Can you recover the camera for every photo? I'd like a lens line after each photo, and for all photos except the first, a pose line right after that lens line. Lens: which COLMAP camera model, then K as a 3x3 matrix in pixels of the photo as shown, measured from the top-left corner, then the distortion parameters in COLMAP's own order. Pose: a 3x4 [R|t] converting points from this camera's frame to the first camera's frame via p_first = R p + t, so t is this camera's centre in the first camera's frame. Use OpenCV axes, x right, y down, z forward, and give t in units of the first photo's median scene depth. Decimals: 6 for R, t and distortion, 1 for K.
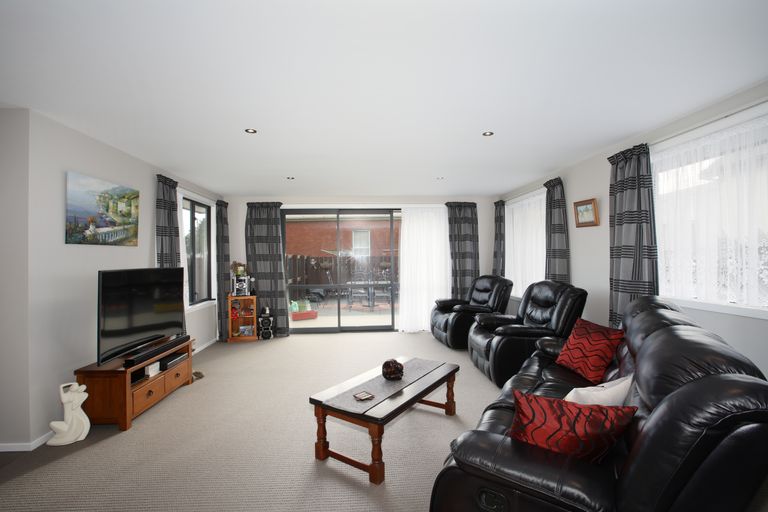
lens RADIAL K [[351.9, 0, 390.3], [0, 351.9, 255.7], [0, 0, 1]] dist [-0.017365, 0.002411]
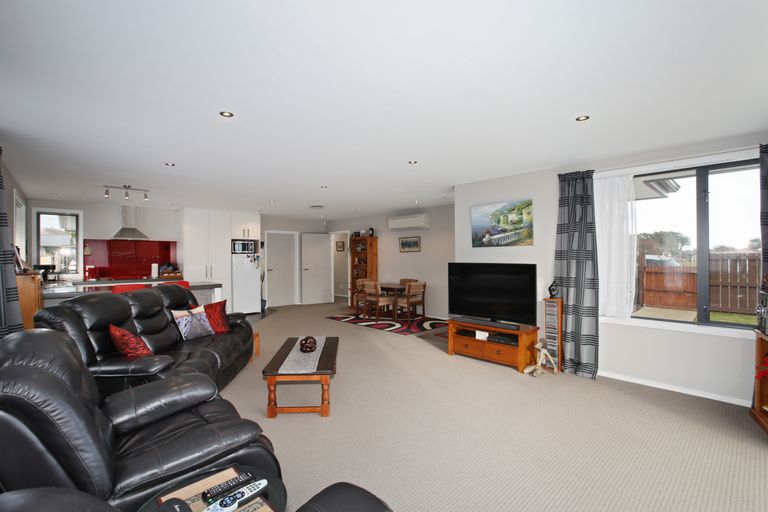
lens RADIAL K [[351.9, 0, 385.6], [0, 351.9, 256.2], [0, 0, 1]] dist [-0.017365, 0.002411]
pose [[-0.778304, 0.021032, -0.627536, 0.419445], [0.021334, 0.999748, 0.007048, -0.008318], [0.627525, -0.007903, -0.778556, 1.565506]]
